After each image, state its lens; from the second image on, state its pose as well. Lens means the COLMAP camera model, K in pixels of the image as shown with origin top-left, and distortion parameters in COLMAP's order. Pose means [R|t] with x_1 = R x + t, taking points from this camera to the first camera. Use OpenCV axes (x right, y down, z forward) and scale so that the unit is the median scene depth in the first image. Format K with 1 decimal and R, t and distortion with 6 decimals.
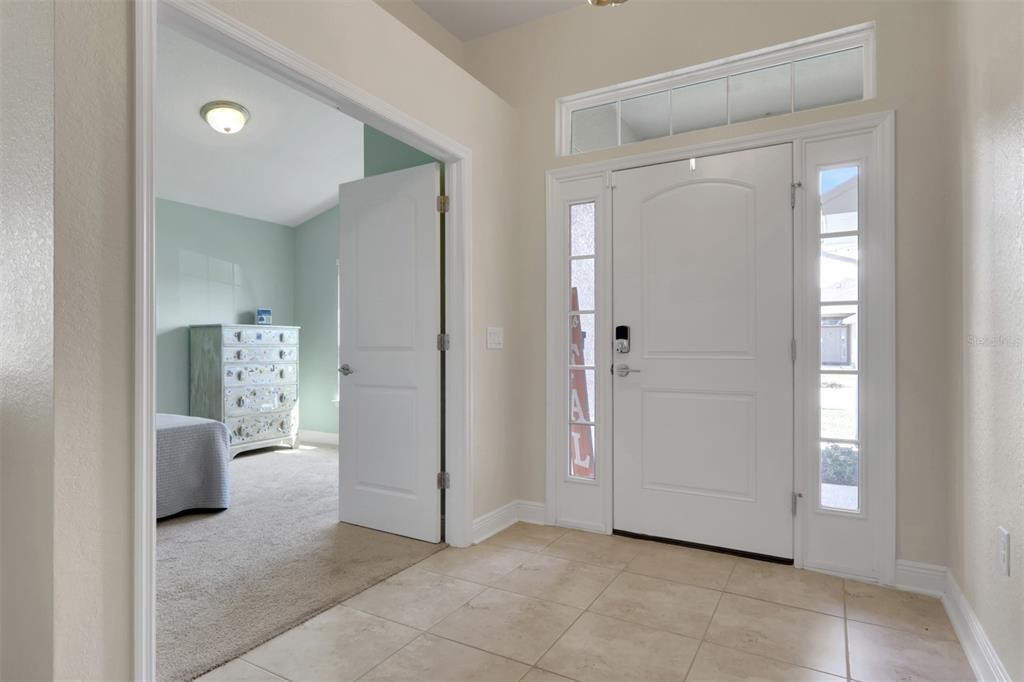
lens RADIAL K [[557.1, 0, 504.5], [0, 557.1, 346.1], [0, 0, 1]] dist [0.005850, 0.000678]
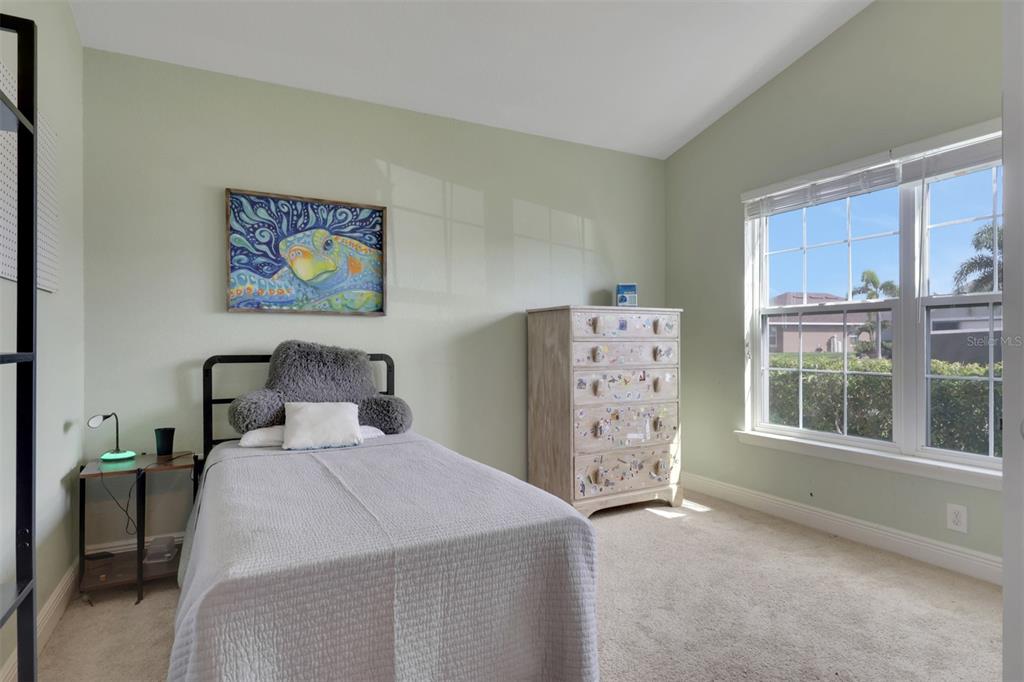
lens RADIAL K [[557.1, 0, 511.1], [0, 557.1, 342.2], [0, 0, 1]] dist [0.005850, 0.000678]
pose [[0.849290, -0.000396, -0.527927, -0.216710], [0.002763, 0.999989, 0.003696, -0.000830], [0.527920, -0.004598, 0.849282, 0.403115]]
